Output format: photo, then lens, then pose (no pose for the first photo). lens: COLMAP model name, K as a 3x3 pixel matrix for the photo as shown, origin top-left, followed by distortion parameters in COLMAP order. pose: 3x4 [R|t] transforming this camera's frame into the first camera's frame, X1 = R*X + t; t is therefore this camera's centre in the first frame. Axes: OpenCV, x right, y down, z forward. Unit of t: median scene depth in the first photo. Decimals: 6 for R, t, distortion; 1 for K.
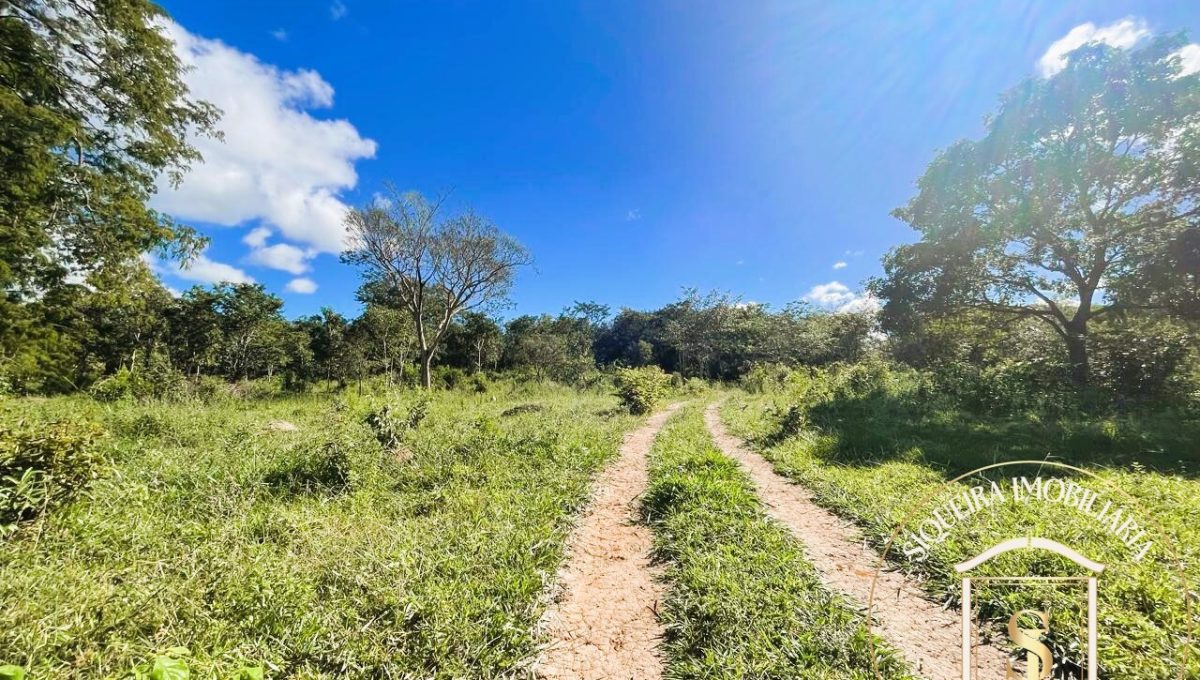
lens RADIAL K [[483.3, 0, 603.7], [0, 483.3, 339.4], [0, 0, 1]] dist [-0.000738, -0.000404]
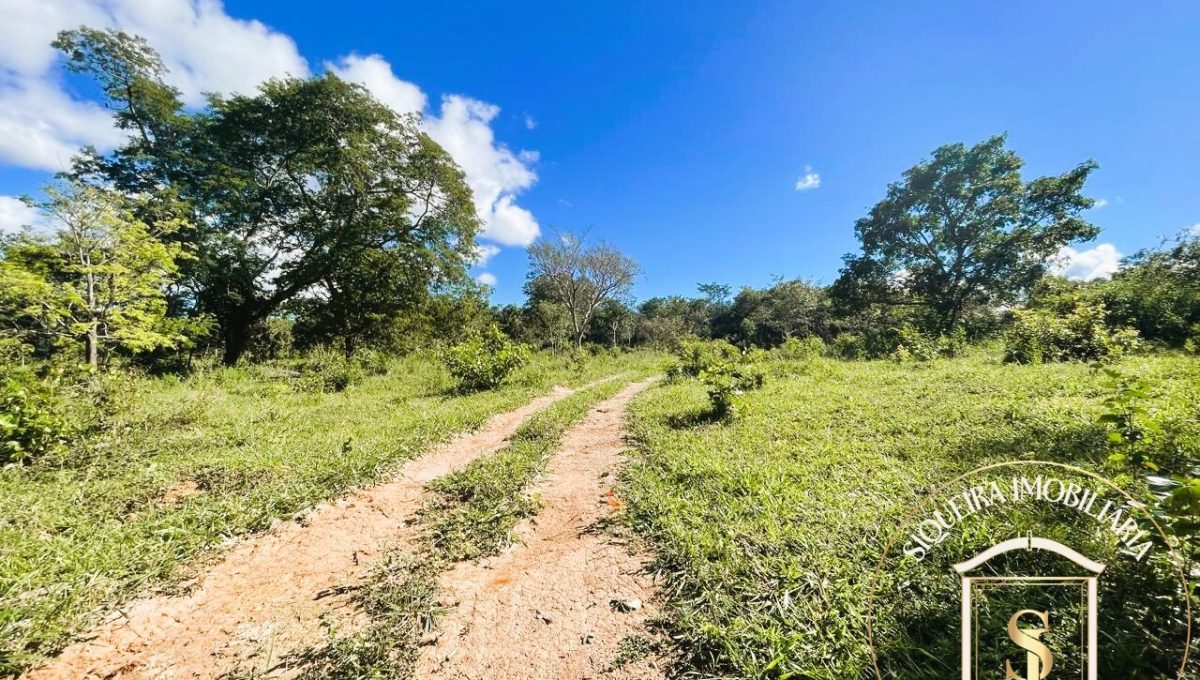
lens RADIAL K [[483.3, 0, 597.6], [0, 483.3, 344.5], [0, 0, 1]] dist [-0.000738, -0.000404]
pose [[0.955463, -0.014601, -0.294749, 0.467045], [0.032427, 0.997922, 0.055681, -0.071470], [0.293323, -0.062759, 0.953951, -1.465755]]
